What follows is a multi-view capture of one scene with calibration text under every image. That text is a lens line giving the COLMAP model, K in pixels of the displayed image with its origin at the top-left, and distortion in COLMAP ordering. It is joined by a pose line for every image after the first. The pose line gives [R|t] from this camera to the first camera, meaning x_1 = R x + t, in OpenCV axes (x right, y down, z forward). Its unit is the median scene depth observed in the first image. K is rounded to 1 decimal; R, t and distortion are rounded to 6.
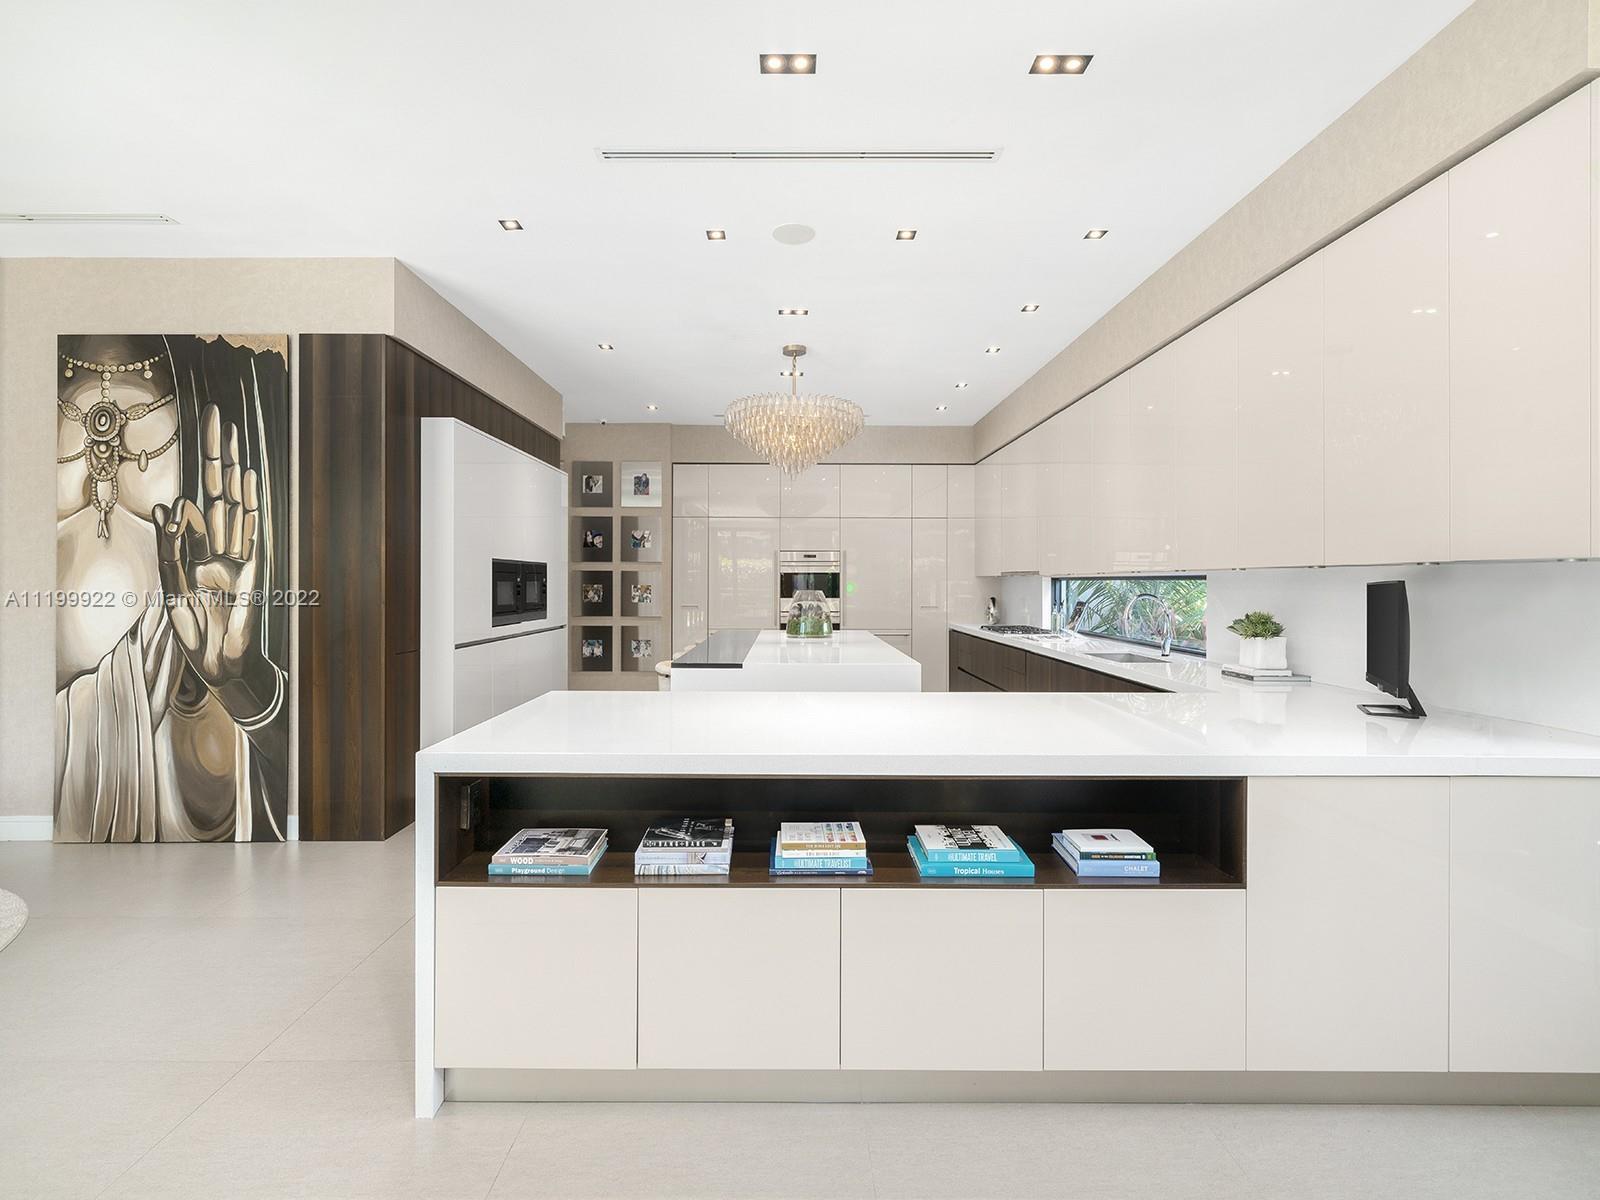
lens RADIAL K [[708.3, 0, 789.9], [0, 708.3, 578.9], [0, 0, 1]] dist [0.001490, 0.000064]
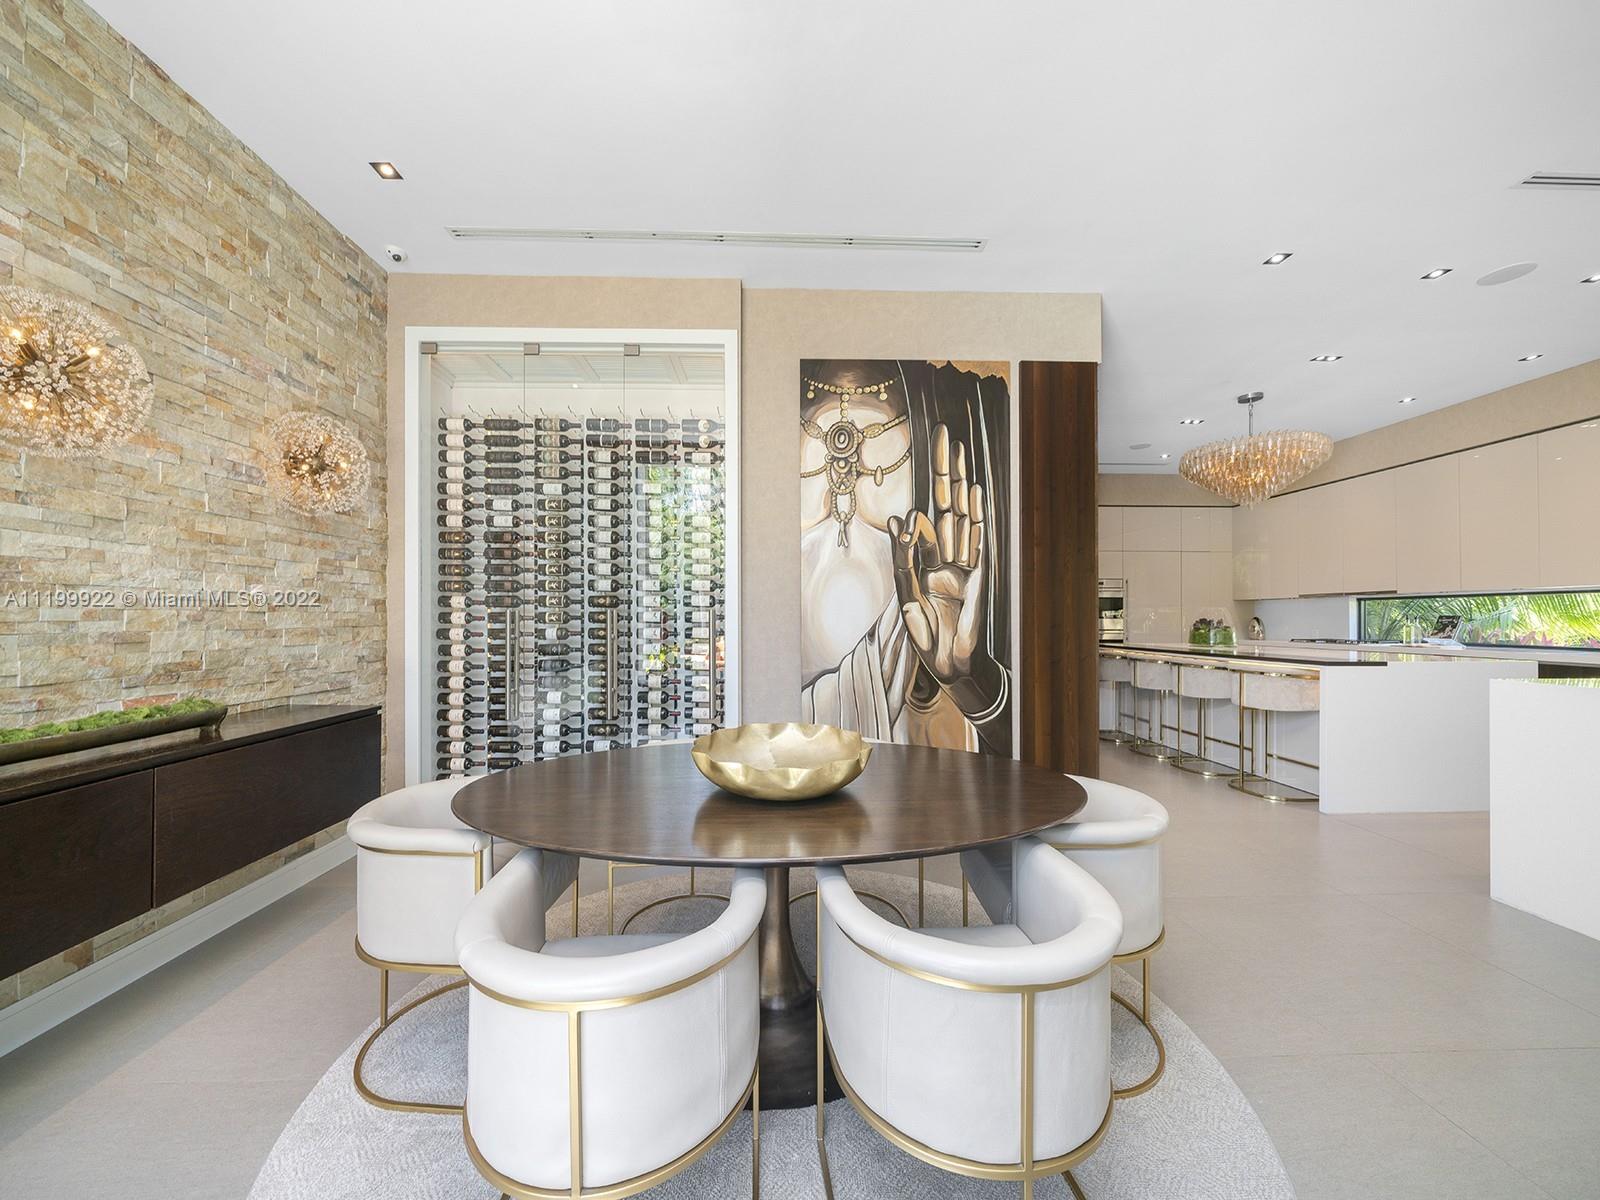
lens RADIAL K [[556.0, 0, 796.6], [0, 556.0, 610.9], [0, 0, 1]] dist [0.000710, 0.000000]
pose [[0.999371, -0.003021, 0.035326, -1.067504], [0.003419, 0.999931, -0.011206, 0.048213], [-0.035289, 0.011320, 0.999313, 0.159508]]
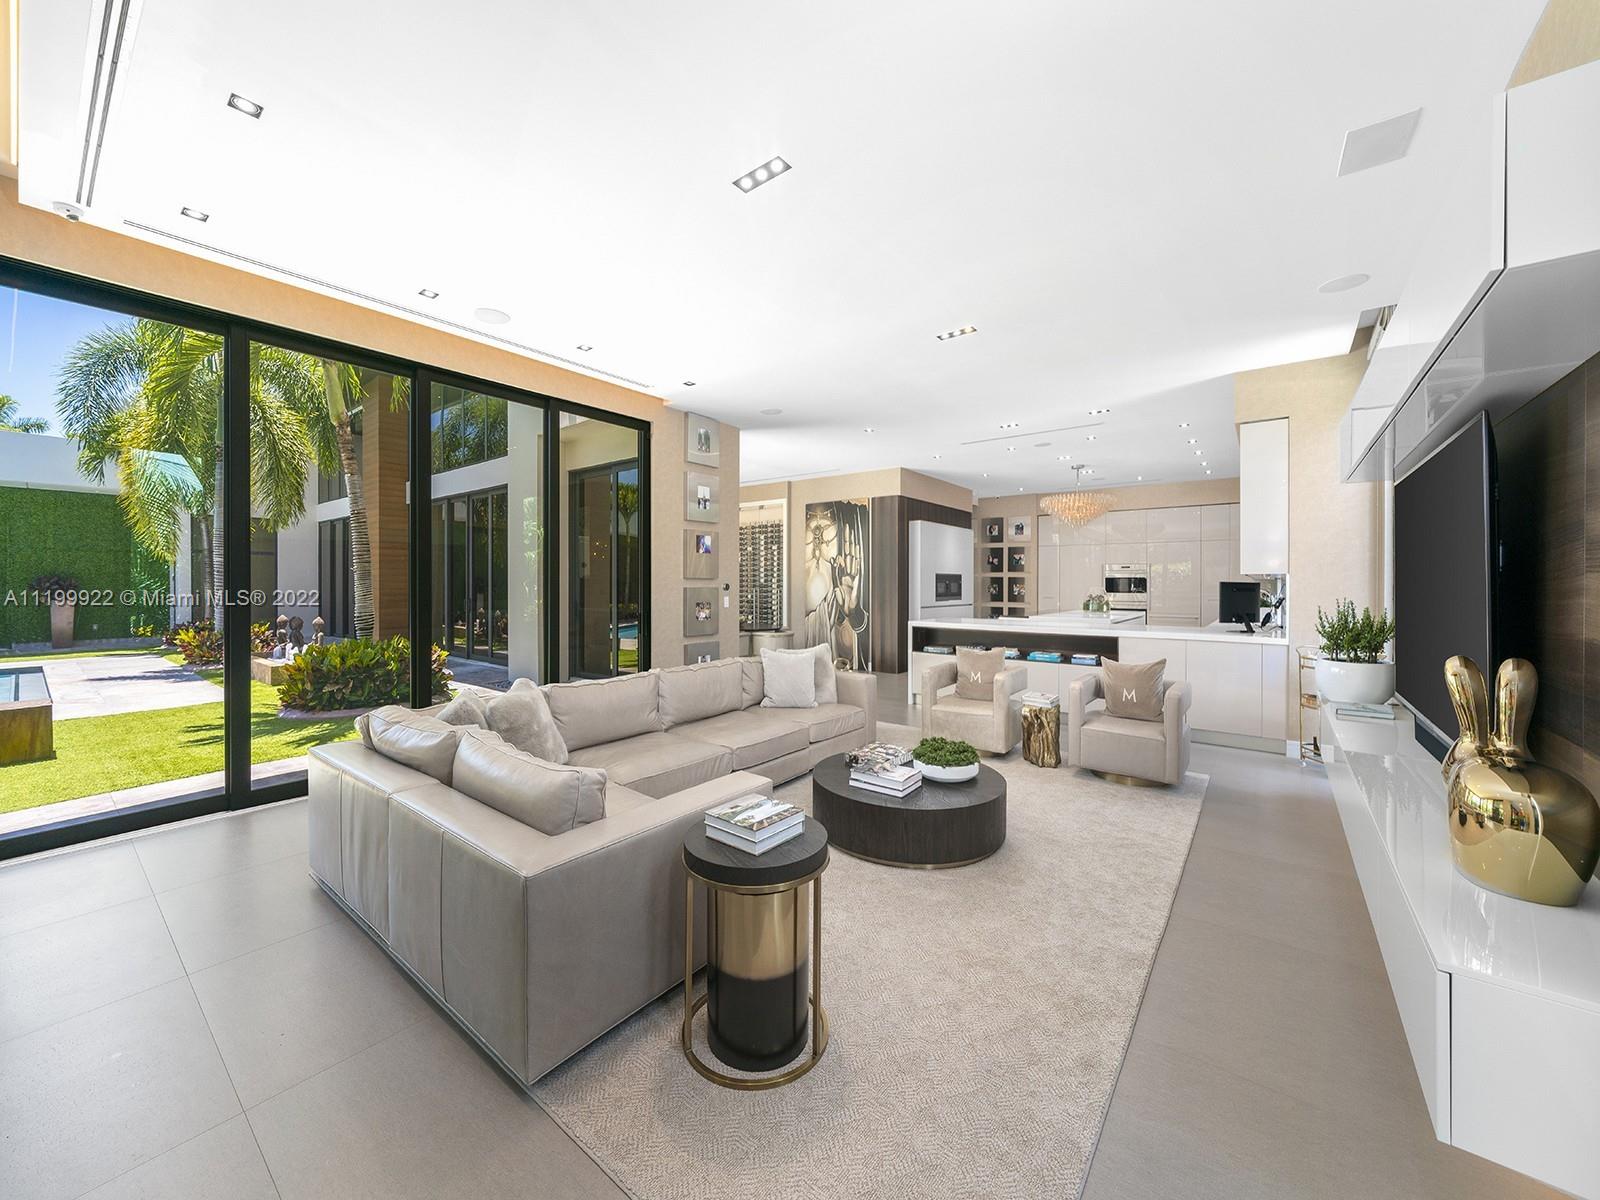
lens RADIAL K [[615.5, 0, 797.5], [0, 615.5, 585.7], [0, 0, 1]] dist [0.000274, 0.000000]
pose [[0.790698, 0.003593, -0.612196, 0.619030], [0.000976, 0.999974, 0.007130, -0.001171], [0.612206, -0.006235, 0.790674, -1.191652]]
